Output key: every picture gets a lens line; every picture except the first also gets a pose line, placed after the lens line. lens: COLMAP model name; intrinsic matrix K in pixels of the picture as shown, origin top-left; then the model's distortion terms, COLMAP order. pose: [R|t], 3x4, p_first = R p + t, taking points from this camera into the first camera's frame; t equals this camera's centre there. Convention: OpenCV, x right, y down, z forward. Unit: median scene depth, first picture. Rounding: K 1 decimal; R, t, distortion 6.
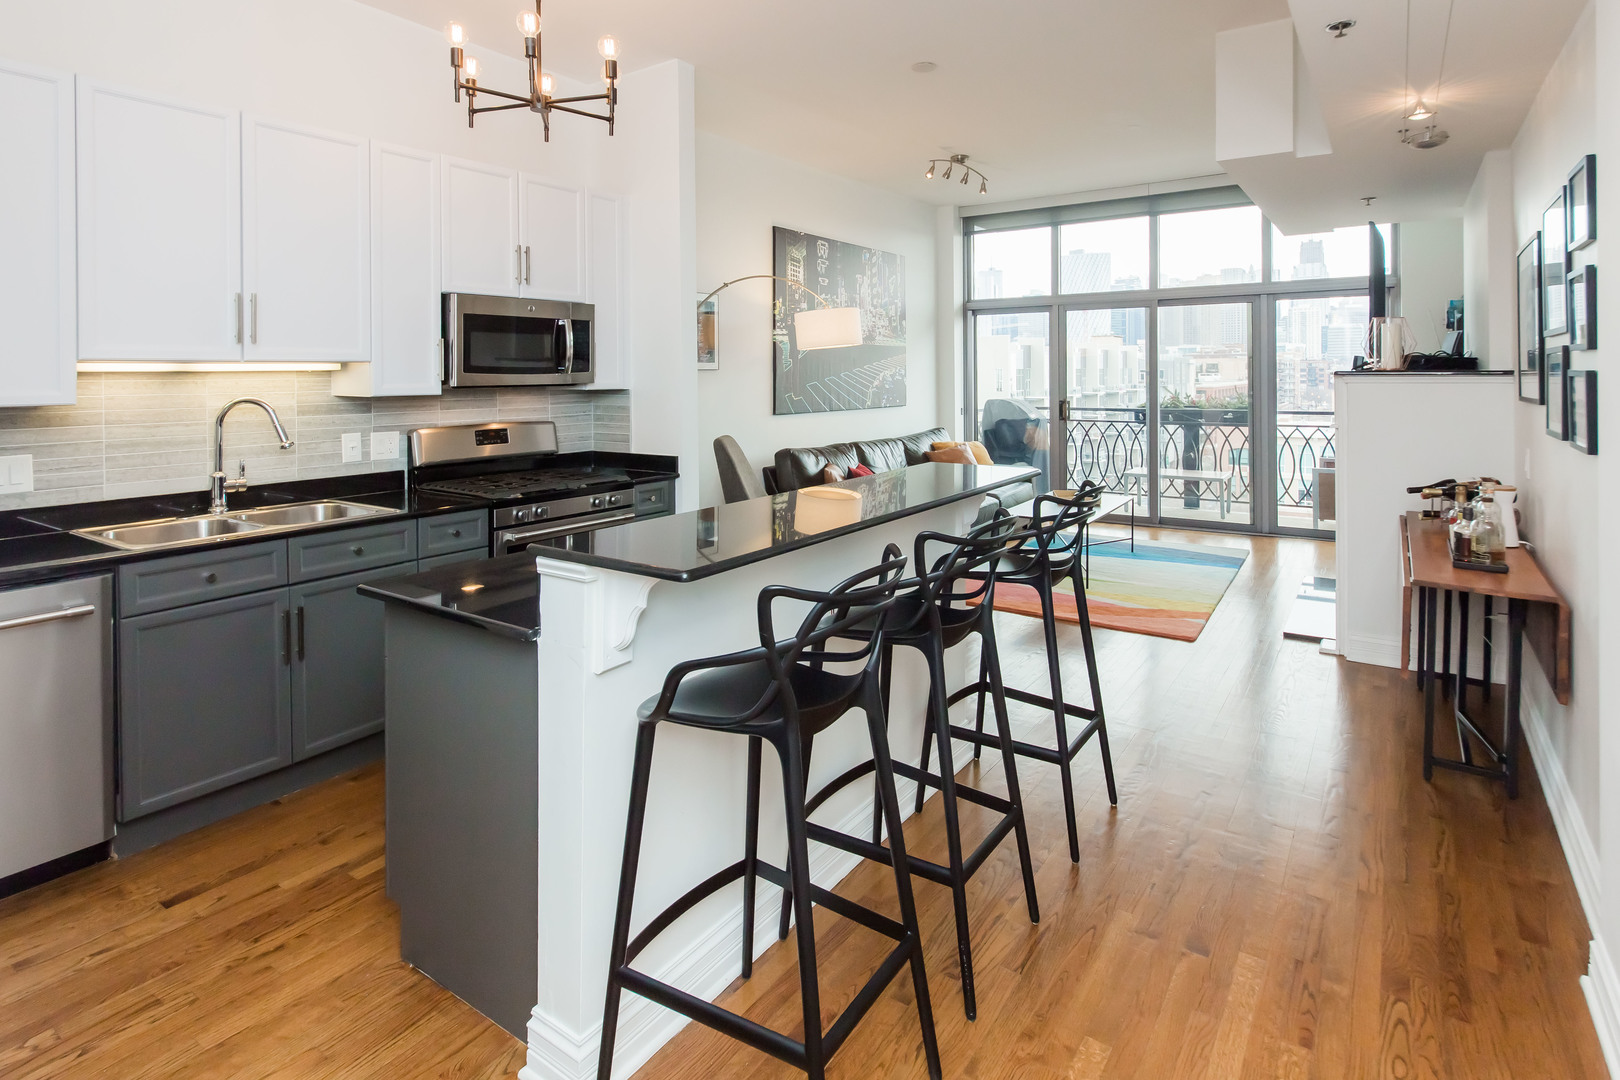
lens RADIAL K [[844.4, 0, 833.1], [0, 844.4, 380.7], [0, 0, 1]] dist [0.009599, -0.007642]
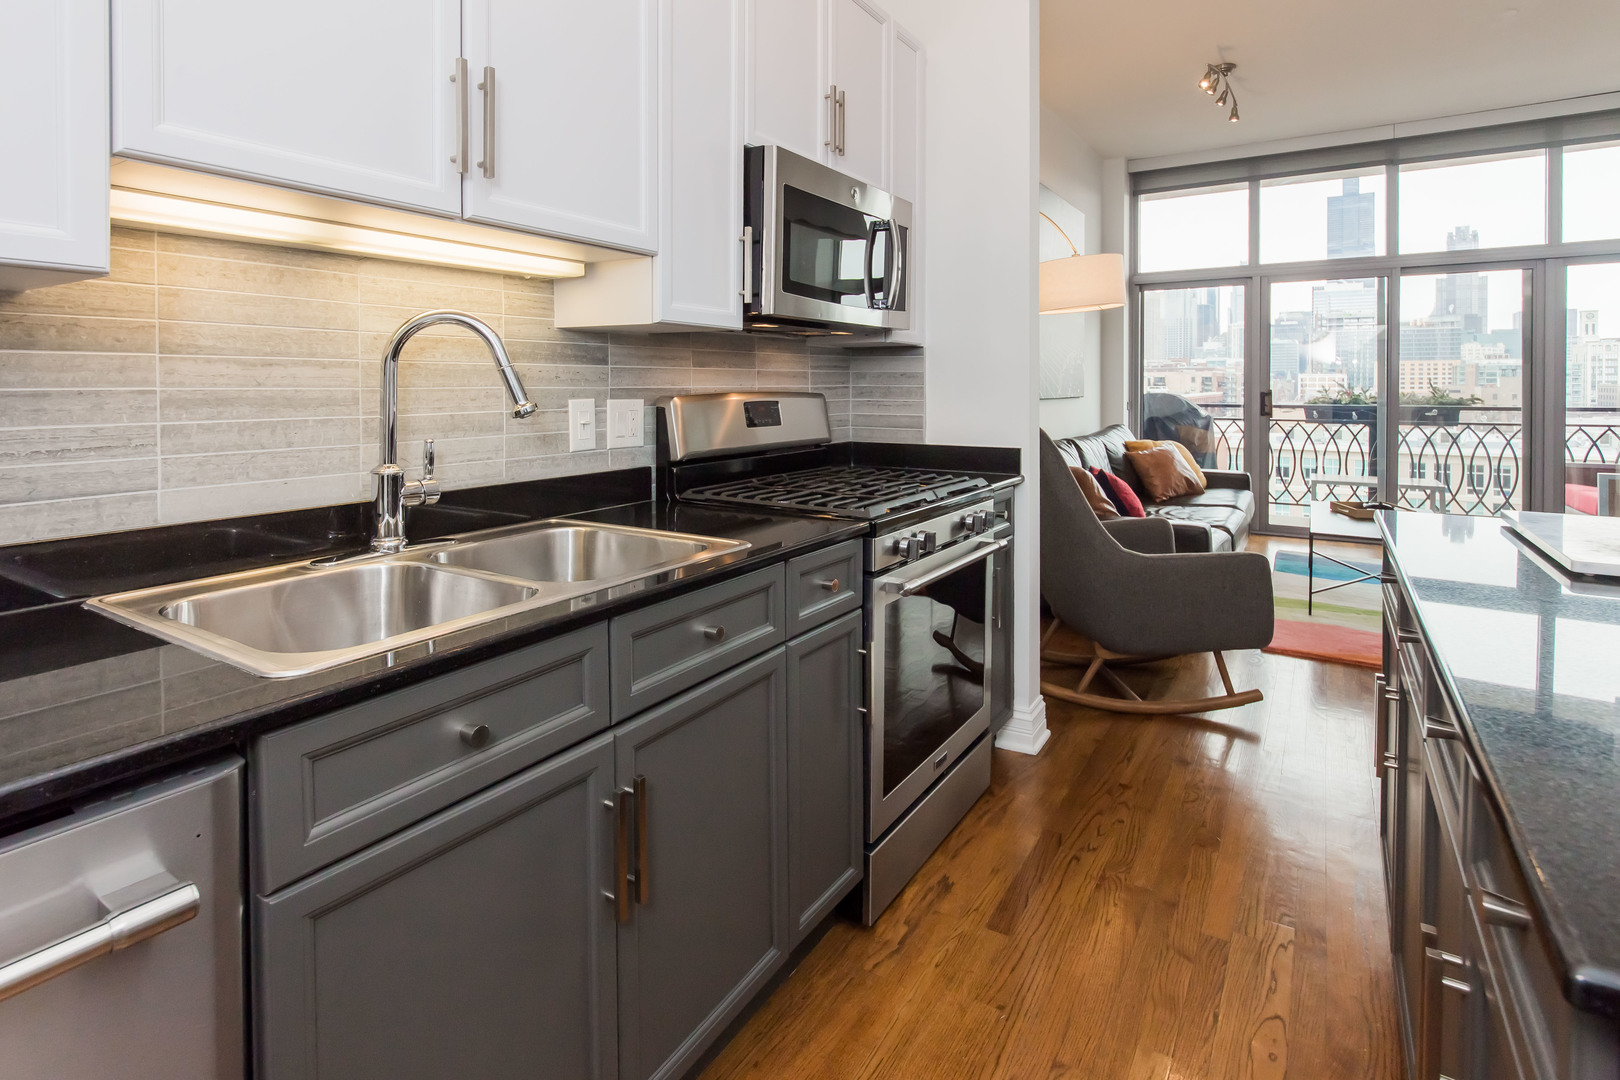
lens RADIAL K [[844.4, 0, 827.5], [0, 844.4, 384.5], [0, 0, 1]] dist [0.009599, -0.007642]
pose [[0.999257, 0.006581, 0.037983, -0.207223], [-0.006297, 0.999951, -0.007593, 0.027111], [-0.038031, 0.007348, 0.999250, 0.214055]]
